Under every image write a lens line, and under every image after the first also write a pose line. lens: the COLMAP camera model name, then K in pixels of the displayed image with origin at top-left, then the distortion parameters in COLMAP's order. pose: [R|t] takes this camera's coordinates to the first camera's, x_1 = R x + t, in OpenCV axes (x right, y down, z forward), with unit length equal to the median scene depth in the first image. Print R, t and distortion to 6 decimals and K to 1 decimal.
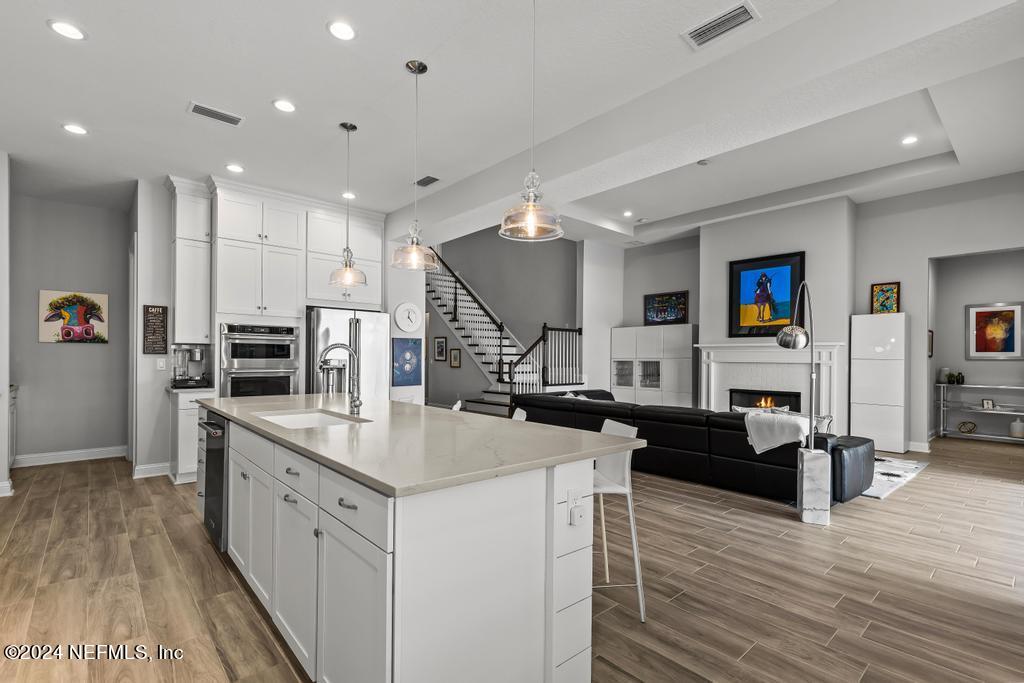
lens RADIAL K [[474.5, 0, 507.6], [0, 474.5, 356.6], [0, 0, 1]] dist [0.002717, 0.000587]
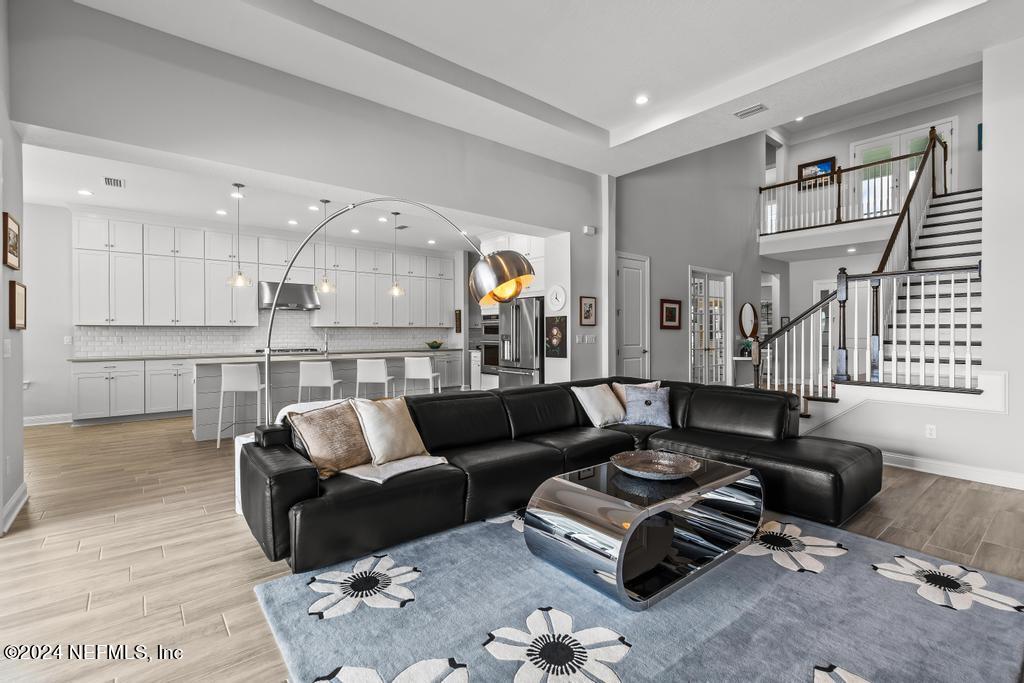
lens RADIAL K [[462.4, 0, 512.0], [0, 462.4, 341.5], [0, 0, 1]] dist [-0.000076, 0.000303]
pose [[-0.031045, 0.011339, -0.999454, 0.807415], [0.005569, 0.999922, 0.011171, 0.008194], [0.999502, -0.005219, -0.031106, 0.814419]]
